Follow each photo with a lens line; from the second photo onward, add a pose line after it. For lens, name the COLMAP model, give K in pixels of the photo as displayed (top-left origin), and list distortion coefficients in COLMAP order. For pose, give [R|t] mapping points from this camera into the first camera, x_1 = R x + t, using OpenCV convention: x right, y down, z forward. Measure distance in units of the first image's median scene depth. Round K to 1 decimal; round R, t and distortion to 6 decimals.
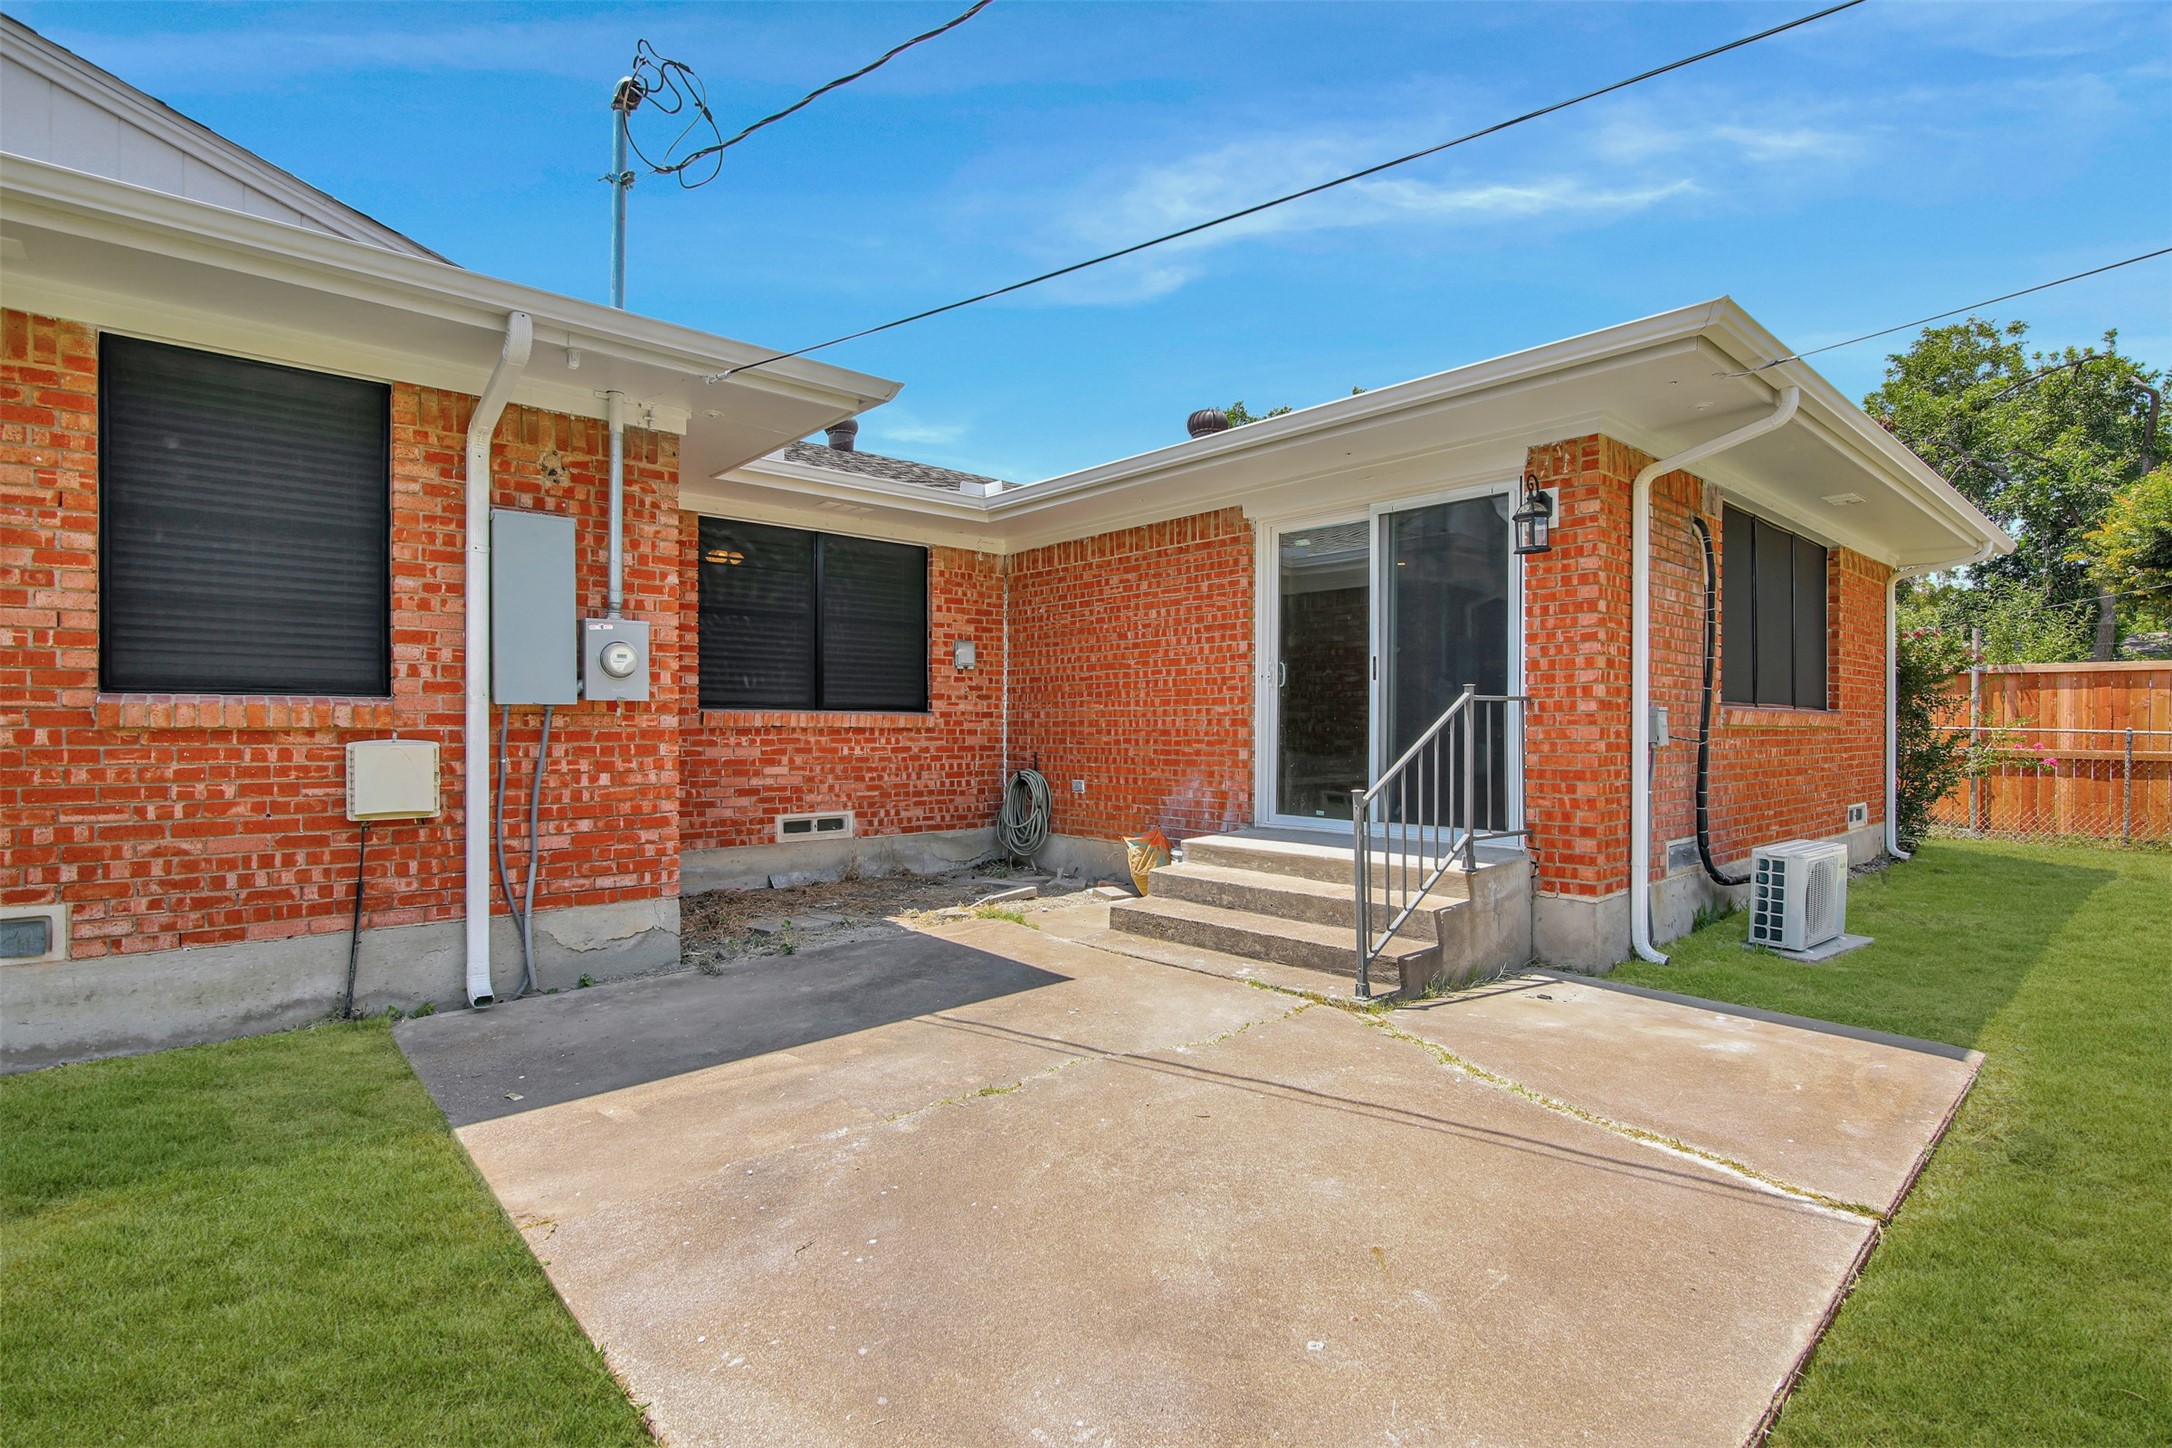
lens RADIAL K [[1004.0, 0, 1083.8], [0, 1004.0, 722.1], [0, 0, 1]] dist [-0.019517, -0.002396]
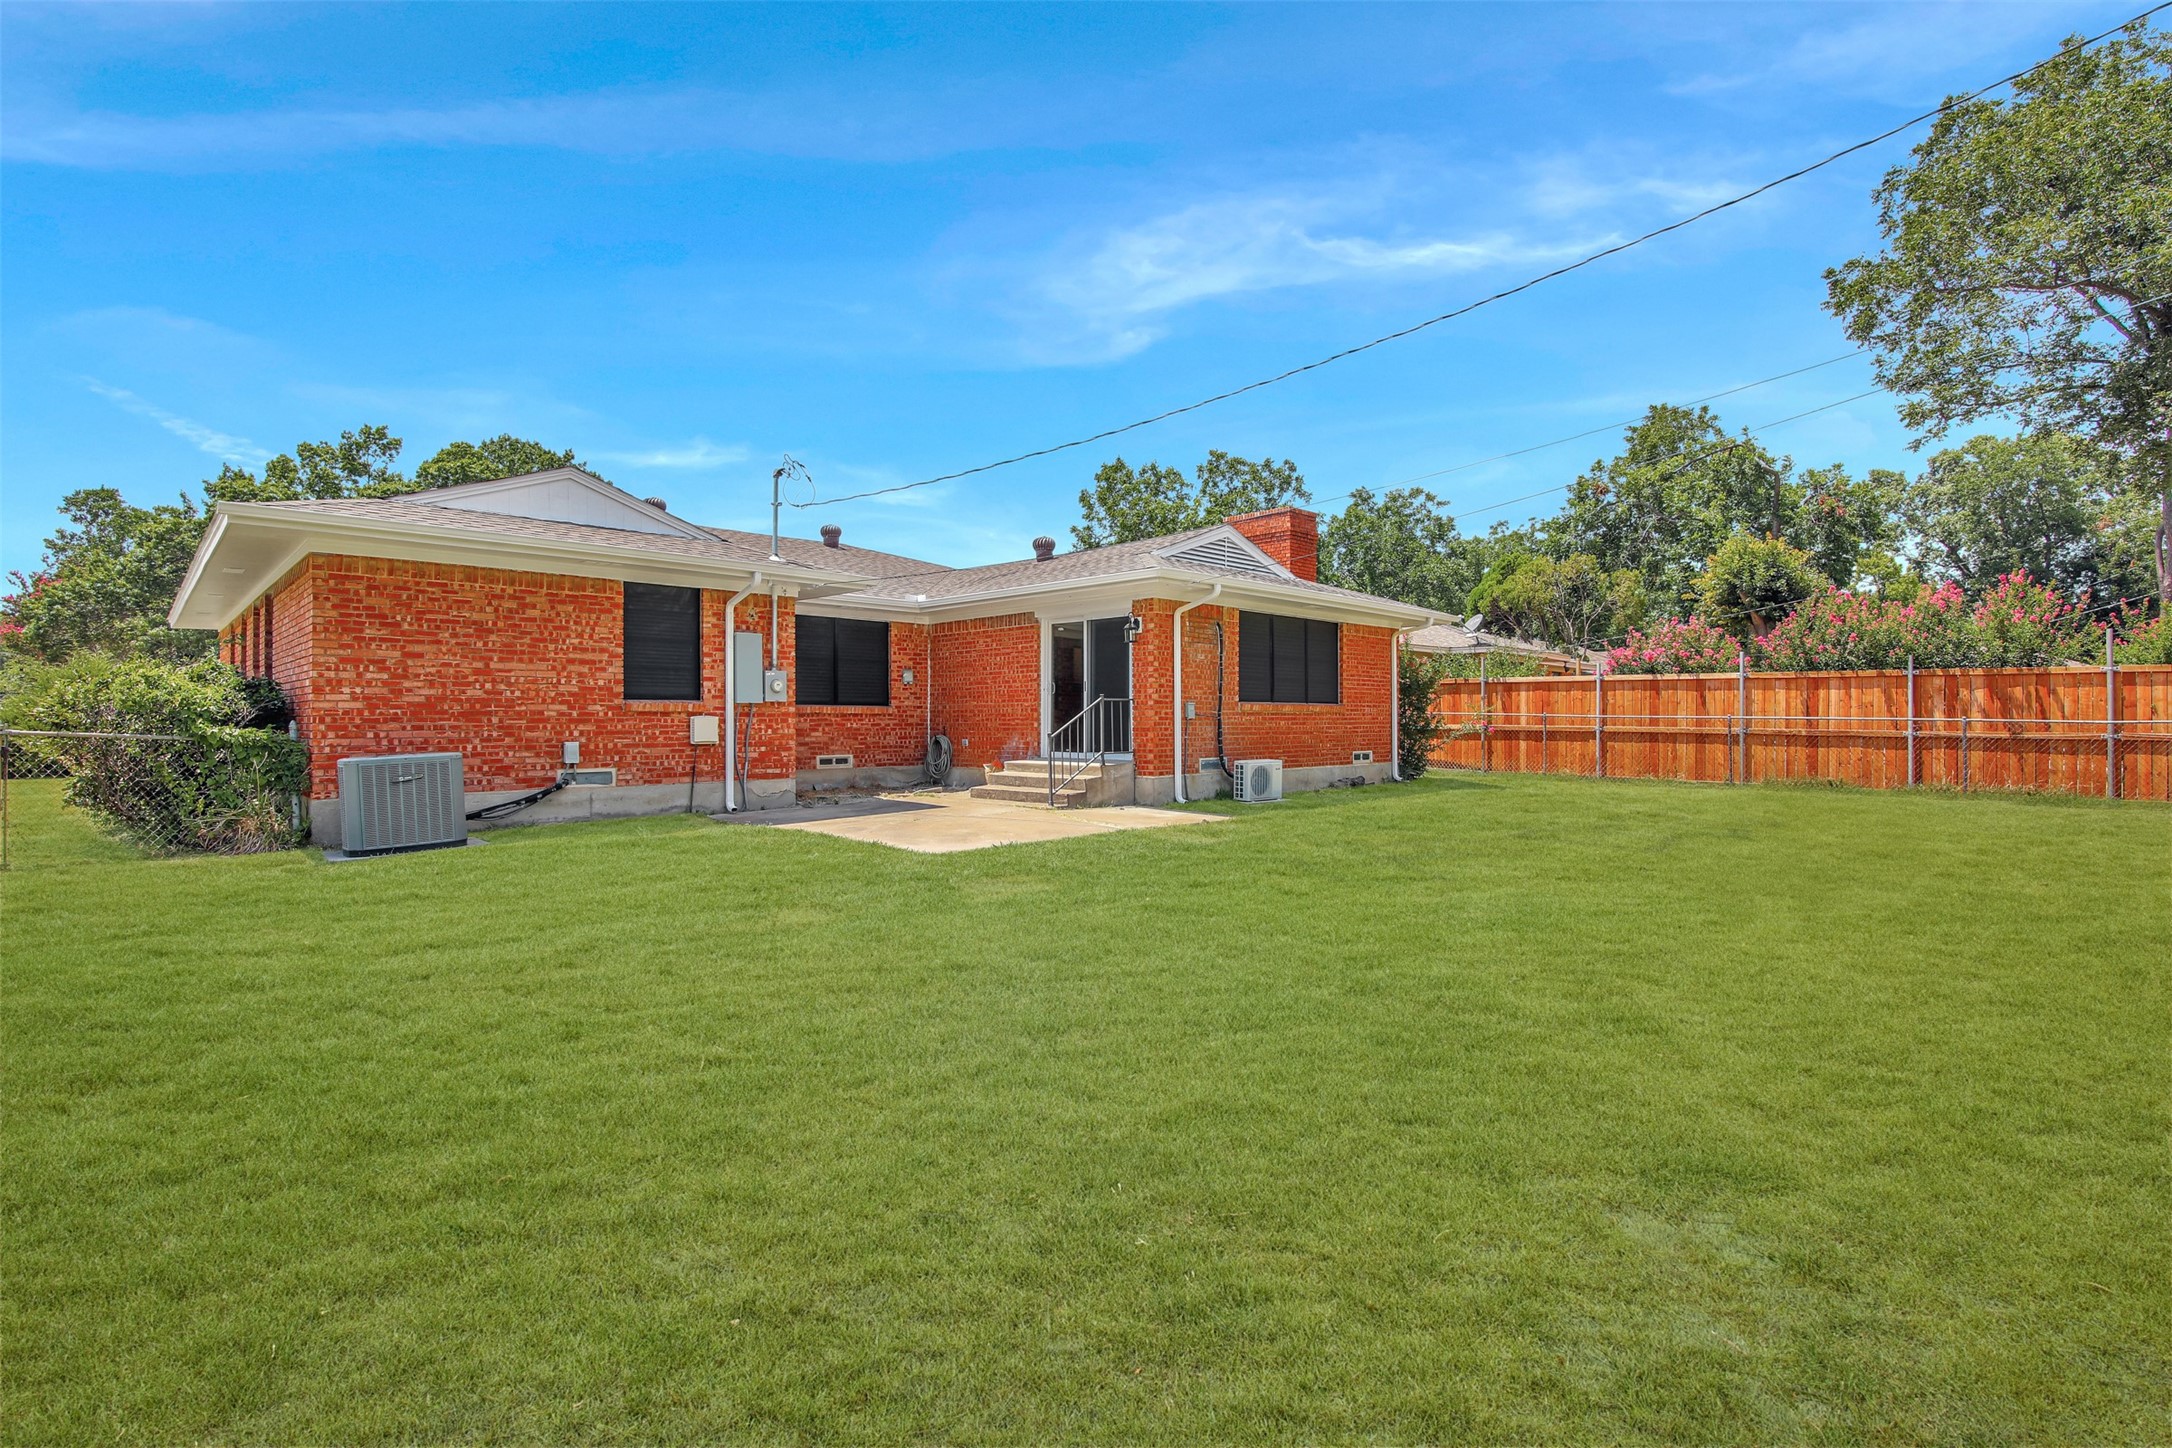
lens RADIAL K [[1004.0, 0, 1092.4], [0, 1004.0, 724.4], [0, 0, 1]] dist [-0.019517, -0.002396]
pose [[0.997721, -0.003223, 0.067403, 0.166851], [0.002687, 0.999964, 0.008037, 0.017718], [-0.067427, -0.007837, 0.997693, -1.503456]]
